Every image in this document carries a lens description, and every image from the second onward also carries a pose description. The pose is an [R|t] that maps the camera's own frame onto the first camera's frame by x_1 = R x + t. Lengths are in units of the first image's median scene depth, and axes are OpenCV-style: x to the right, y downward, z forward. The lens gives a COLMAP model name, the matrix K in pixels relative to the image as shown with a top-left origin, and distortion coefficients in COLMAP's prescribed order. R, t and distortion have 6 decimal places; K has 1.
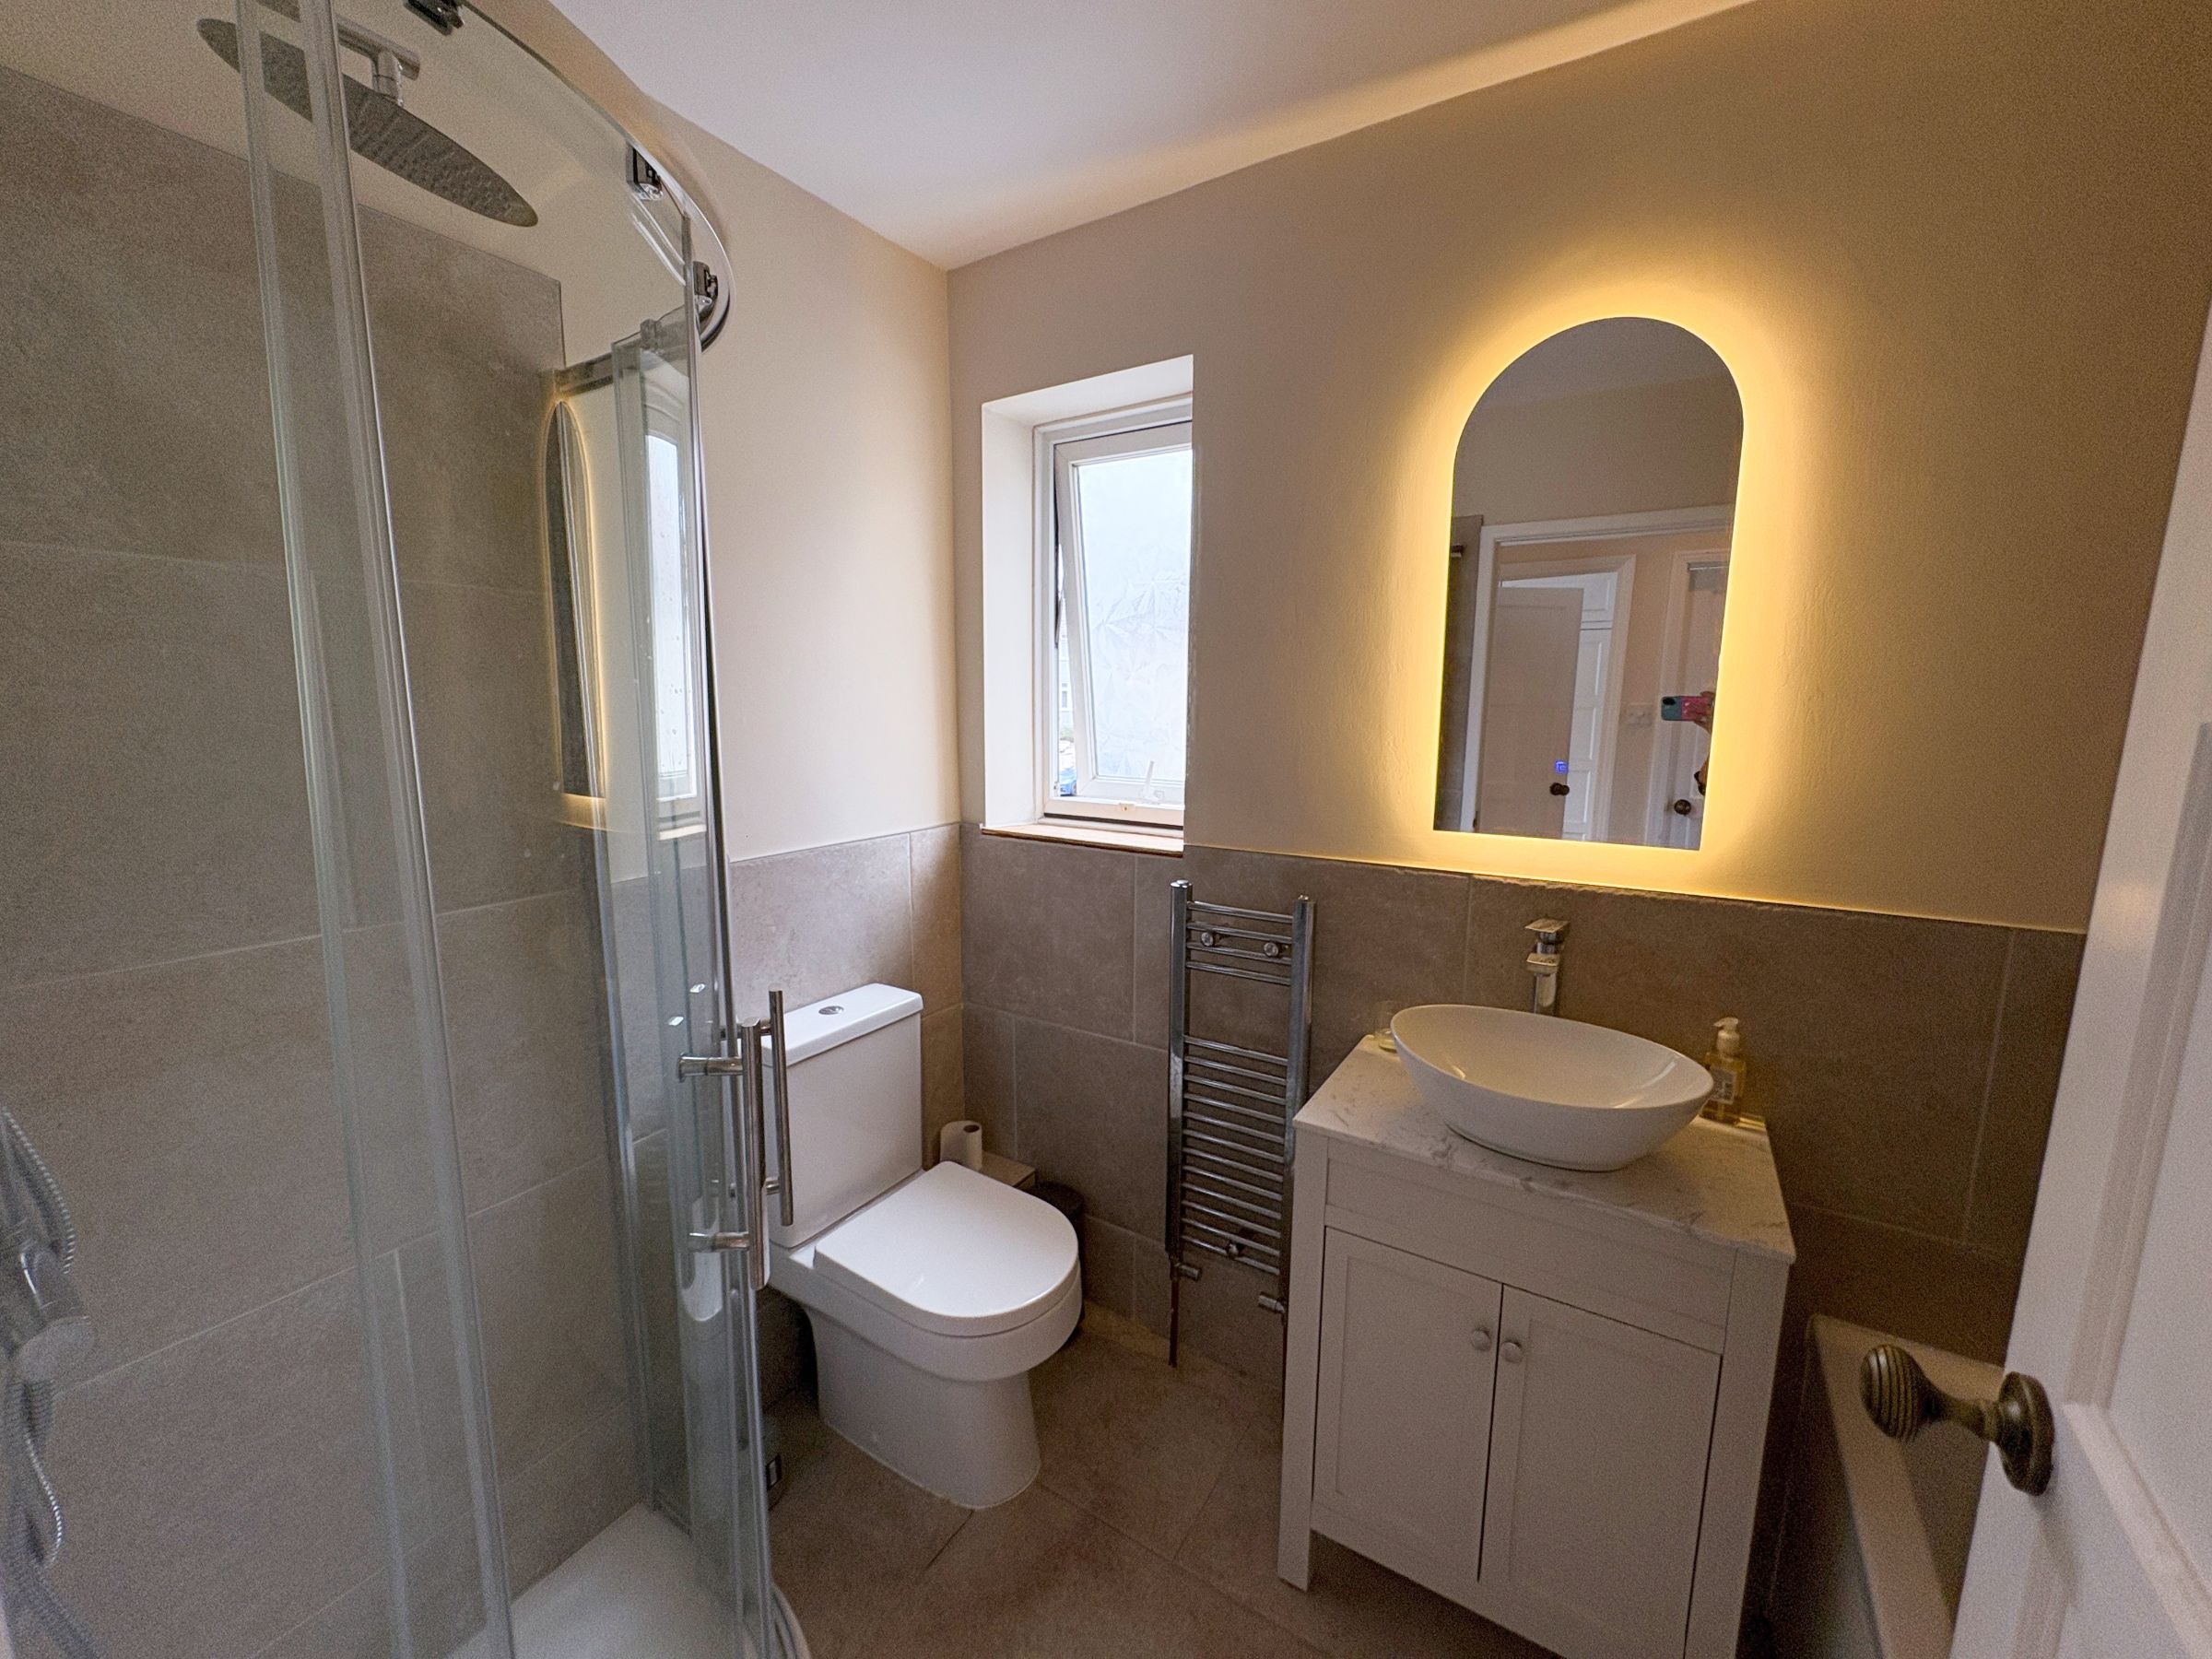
lens RADIAL K [[880.6, 0, 1103.4], [0, 880.6, 826.4], [0, 0, 1]] dist [0.001890, -0.000237]
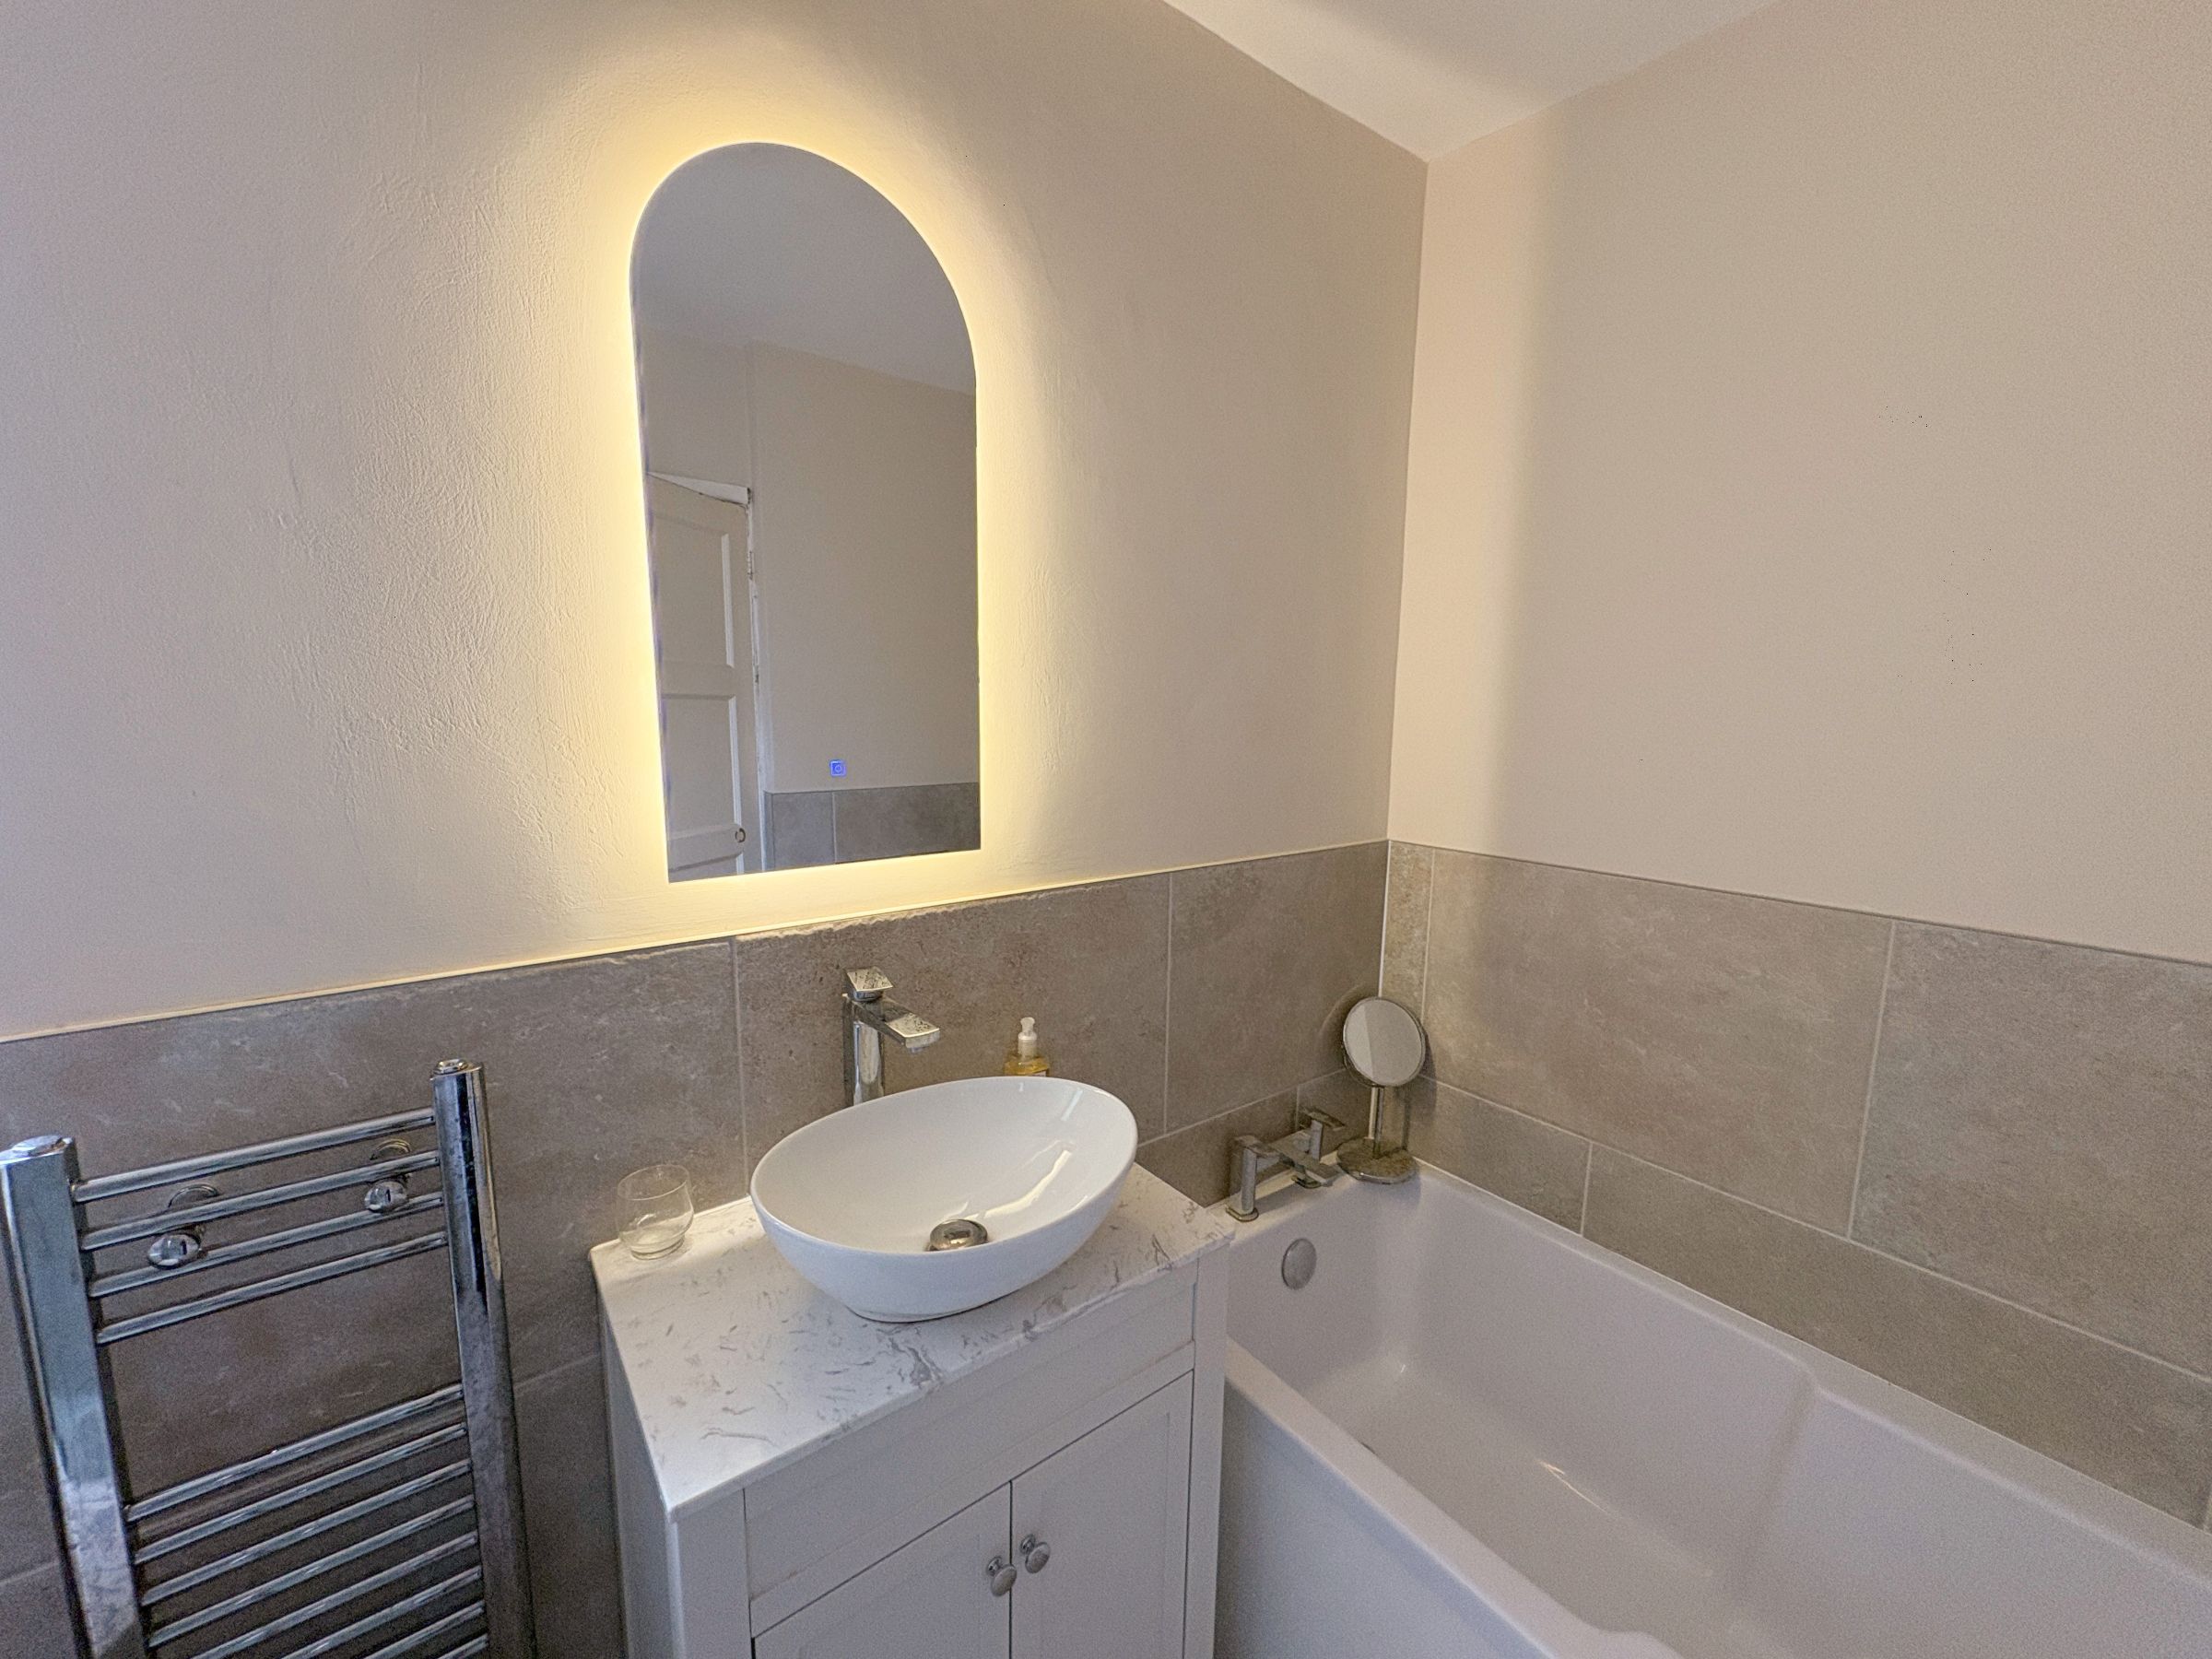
lens RADIAL K [[880.6, 0, 1102.2], [0, 880.6, 831.1], [0, 0, 1]] dist [0.001890, -0.000237]
pose [[0.357060, -0.135803, 0.924157, -0.104463], [0.131092, 0.986868, 0.094369, -0.059334], [-0.924837, 0.087455, 0.370174, 0.560593]]
